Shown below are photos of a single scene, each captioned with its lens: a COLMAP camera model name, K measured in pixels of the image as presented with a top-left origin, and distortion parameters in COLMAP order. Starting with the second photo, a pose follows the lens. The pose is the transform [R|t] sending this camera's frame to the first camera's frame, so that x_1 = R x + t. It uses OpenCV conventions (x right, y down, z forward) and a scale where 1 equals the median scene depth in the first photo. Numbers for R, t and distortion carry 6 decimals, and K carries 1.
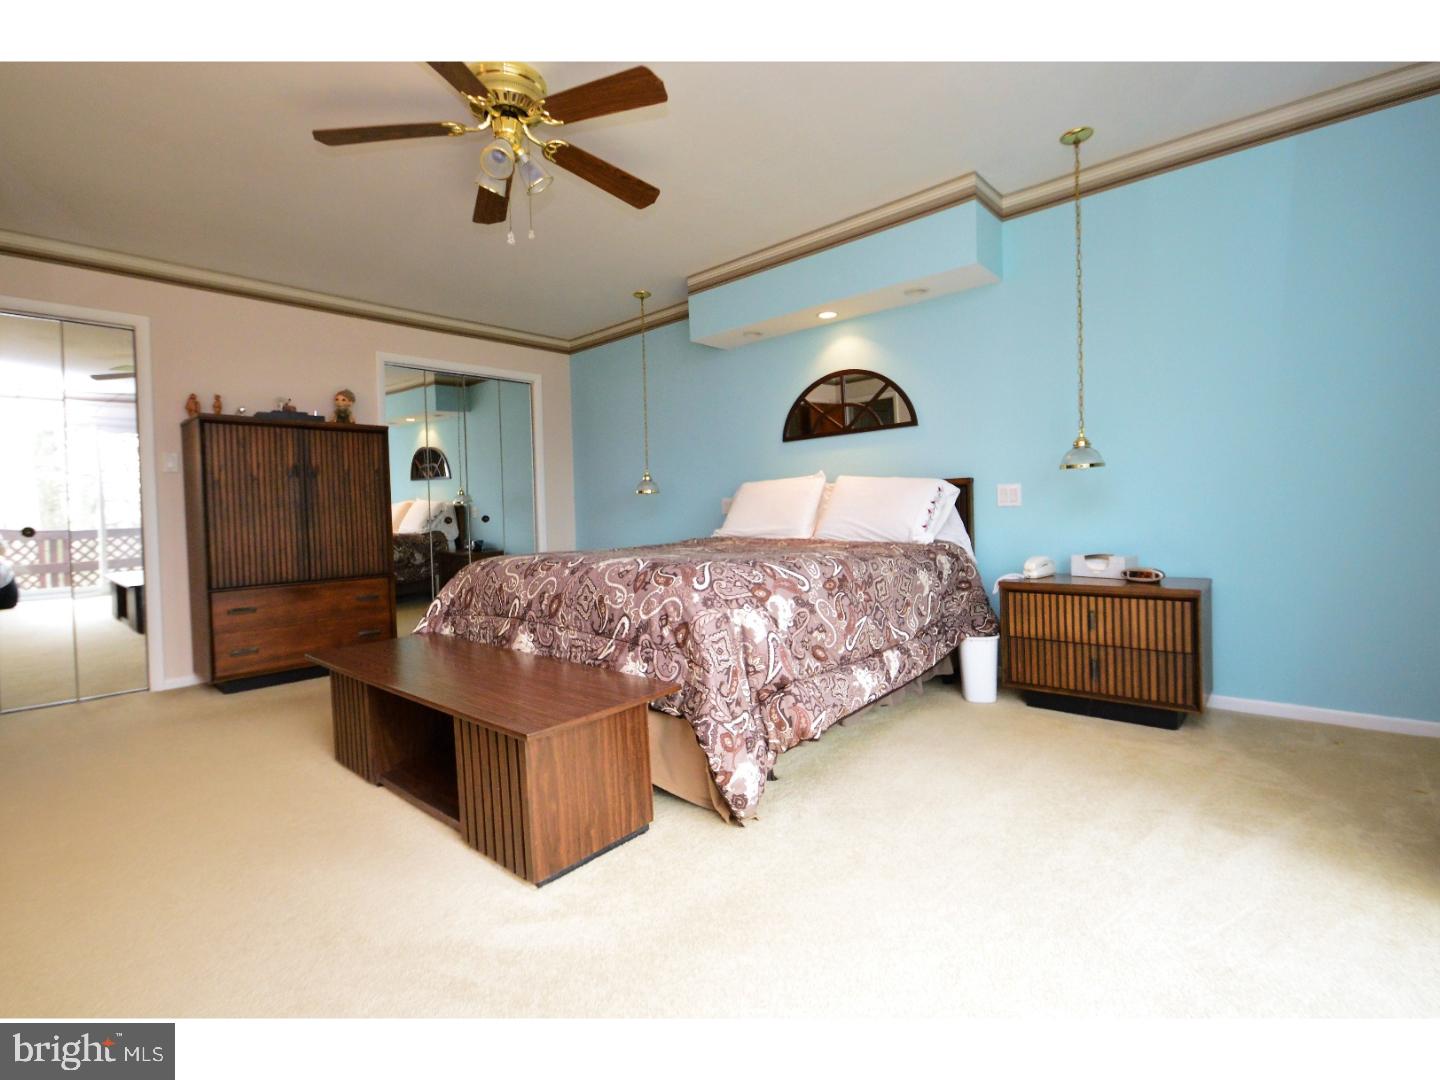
lens RADIAL K [[644.0, 0, 686.3], [0, 644.0, 514.8], [0, 0, 1]] dist [0.013986, -0.014820]
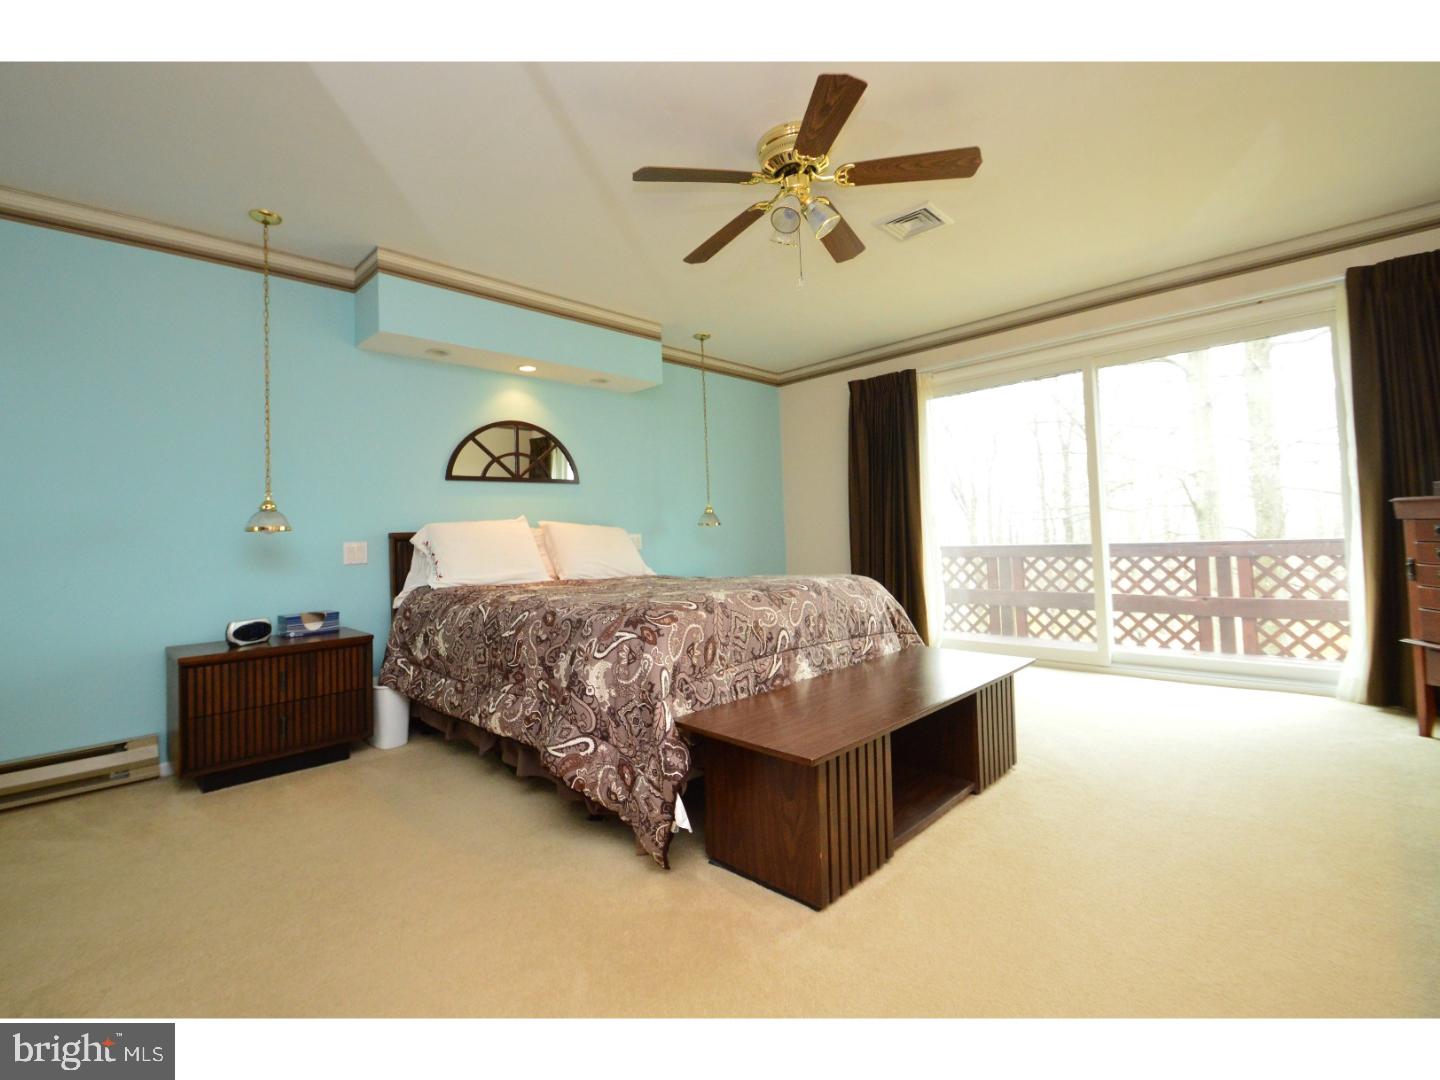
lens RADIAL K [[644.0, 0, 686.3], [0, 644.0, 514.8], [0, 0, 1]] dist [0.013986, -0.014820]
pose [[0.067168, 0.069455, 0.995321, -1.022851], [0.042332, 0.996477, -0.072393, 0.018688], [-0.996843, 0.046997, 0.063991, 0.890280]]
